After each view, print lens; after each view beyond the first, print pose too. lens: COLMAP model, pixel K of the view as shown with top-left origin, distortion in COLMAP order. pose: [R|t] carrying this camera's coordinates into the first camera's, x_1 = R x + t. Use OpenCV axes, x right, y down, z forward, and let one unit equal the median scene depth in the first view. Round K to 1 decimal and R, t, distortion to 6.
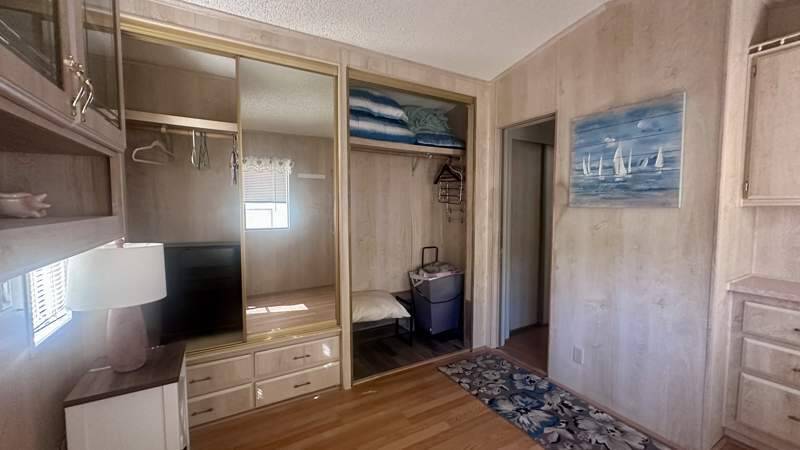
lens RADIAL K [[319.3, 0, 400.8], [0, 319.3, 224.1], [0, 0, 1]] dist [-0.000388, 0.000001]
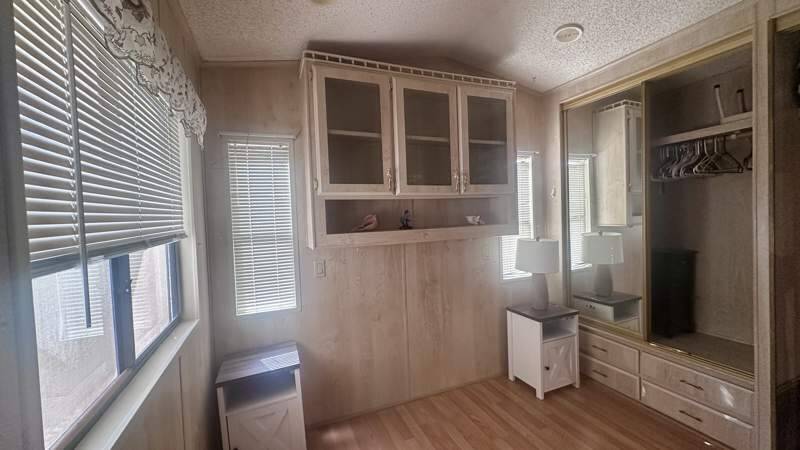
lens RADIAL K [[319.3, 0, 400.8], [0, 319.3, 224.3], [0, 0, 1]] dist [-0.000388, 0.000001]
pose [[-0.126914, 0.033410, -0.991351, 0.687630], [-0.026632, 0.998958, 0.037076, -0.046099], [0.991556, 0.031107, -0.125892, 0.301369]]
